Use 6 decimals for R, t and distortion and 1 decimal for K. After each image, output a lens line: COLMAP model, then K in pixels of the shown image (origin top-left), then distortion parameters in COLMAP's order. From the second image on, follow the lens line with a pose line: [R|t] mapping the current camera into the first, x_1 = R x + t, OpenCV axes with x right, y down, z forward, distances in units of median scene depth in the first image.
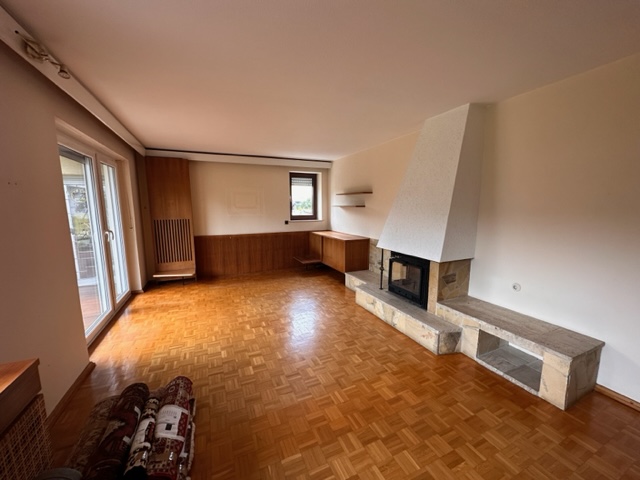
lens RADIAL K [[254.7, 0, 320.0], [0, 254.7, 240.0], [0, 0, 1]] dist [0.001062, 0.000303]
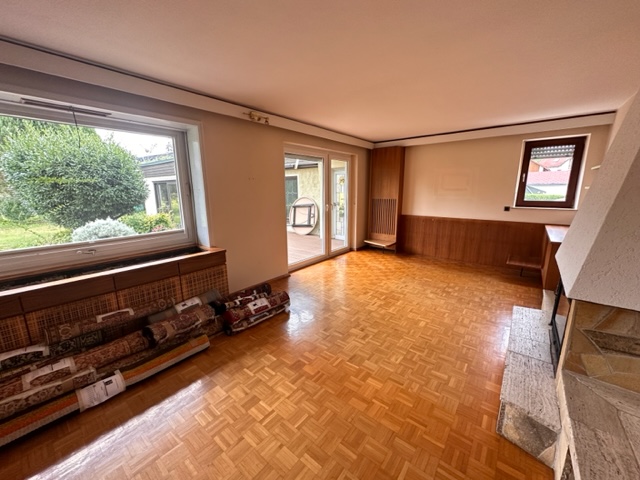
lens RADIAL K [[254.7, 0, 320.0], [0, 254.7, 240.0], [0, 0, 1]] dist [0.001062, 0.000303]
pose [[0.448893, 0.180664, -0.875132, 0.379018], [-0.116198, 0.982835, 0.143295, -0.025059], [0.885999, 0.037364, 0.462180, 0.163879]]
